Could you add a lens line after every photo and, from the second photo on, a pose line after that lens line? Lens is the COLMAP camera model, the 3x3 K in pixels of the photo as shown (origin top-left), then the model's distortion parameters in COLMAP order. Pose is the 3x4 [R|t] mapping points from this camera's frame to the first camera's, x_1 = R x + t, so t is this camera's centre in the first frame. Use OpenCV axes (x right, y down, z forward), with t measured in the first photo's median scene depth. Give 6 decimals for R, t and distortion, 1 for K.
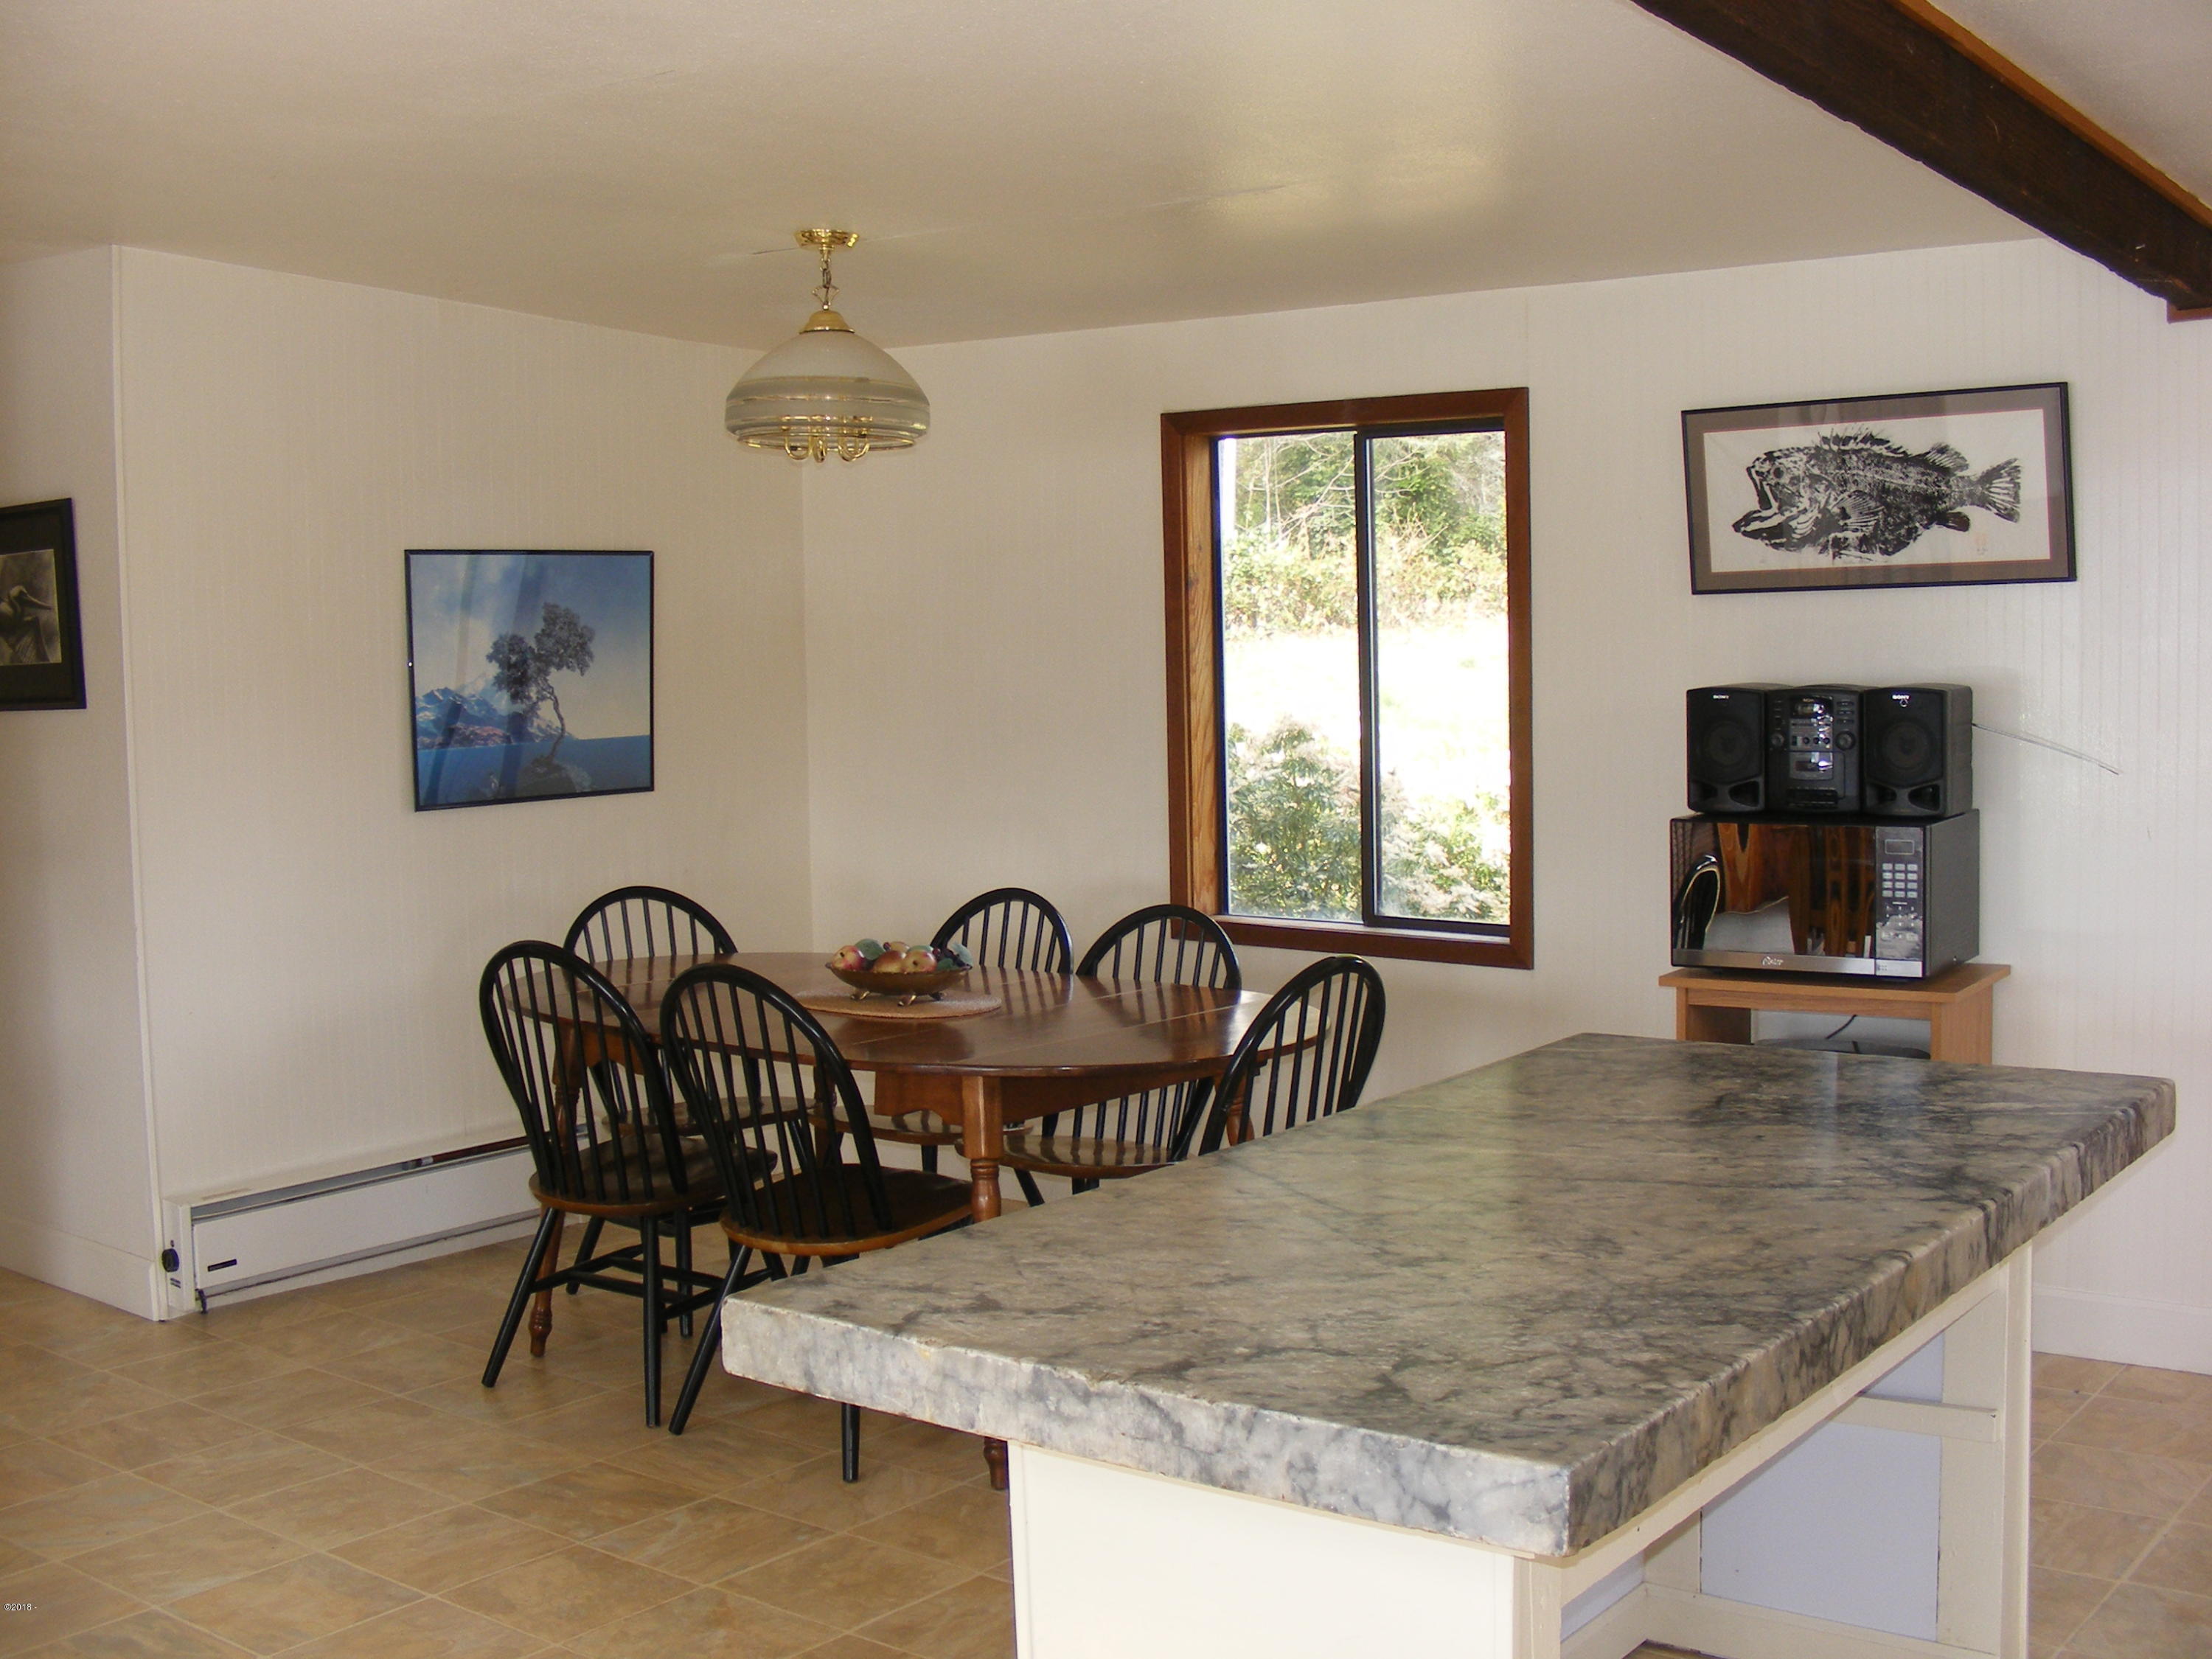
lens RADIAL K [[2506.4, 0, 1112.6], [0, 2506.4, 817.4], [0, 0, 1]] dist [-0.269854, 0.301866]
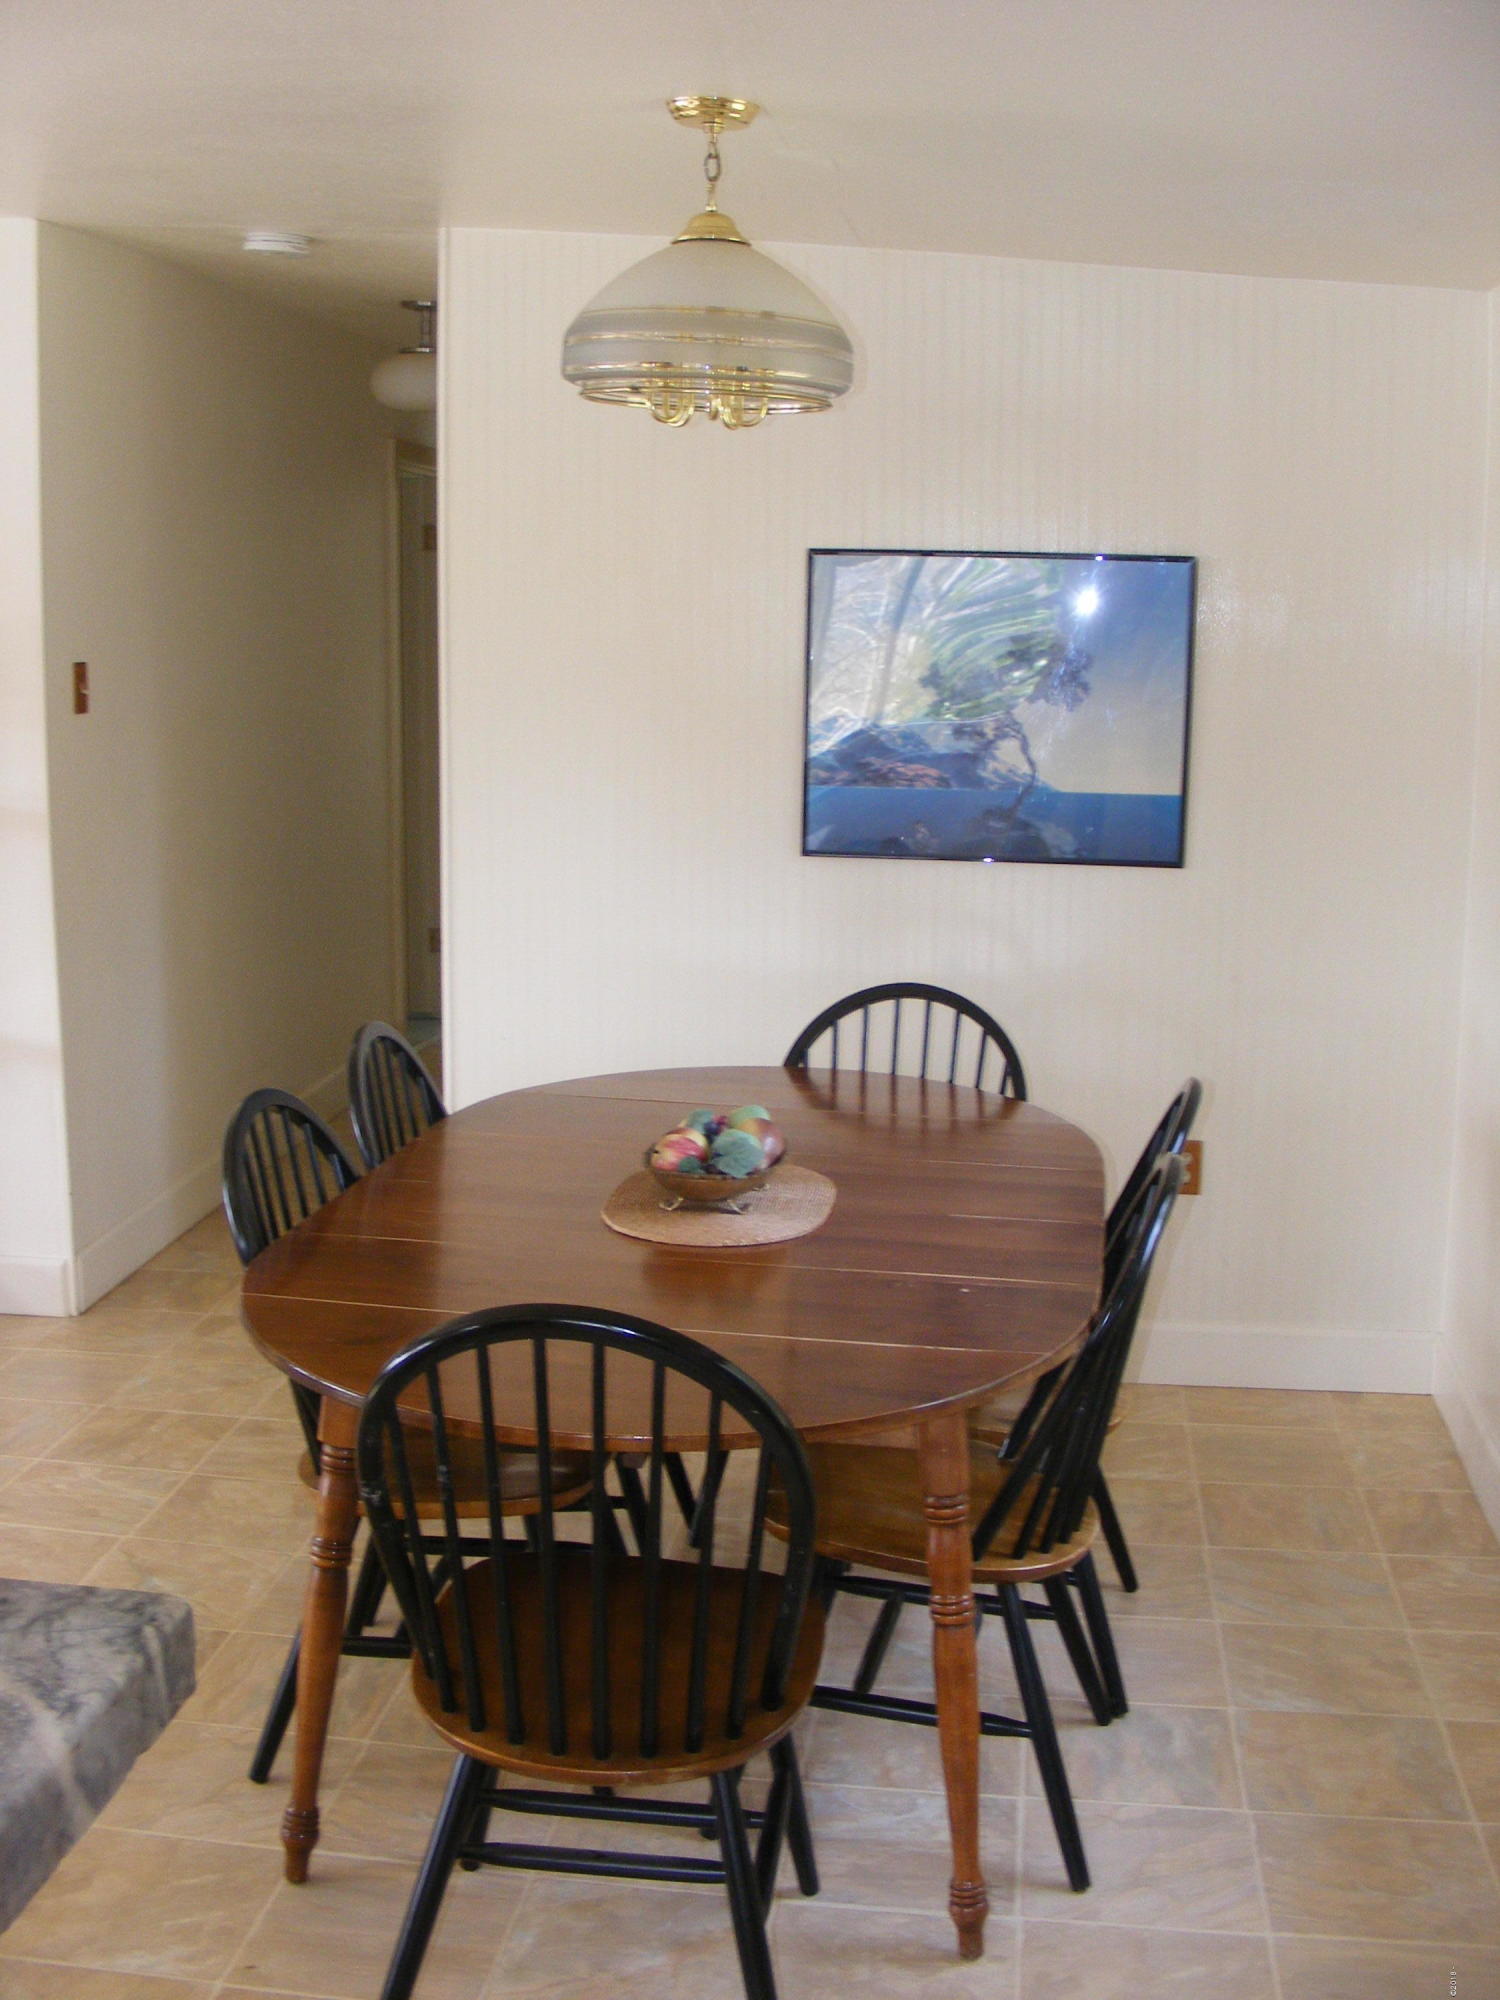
lens RADIAL K [[2266.1, 0, 750.0], [0, 2266.1, 1000.0], [0, 0, 1]] dist [-0.269854, 0.301866]
pose [[0.510185, 0.165158, -0.844058, 0.370333], [-0.090087, 0.986253, 0.138529, -0.058848], [0.855334, 0.005364, 0.518050, 0.560052]]
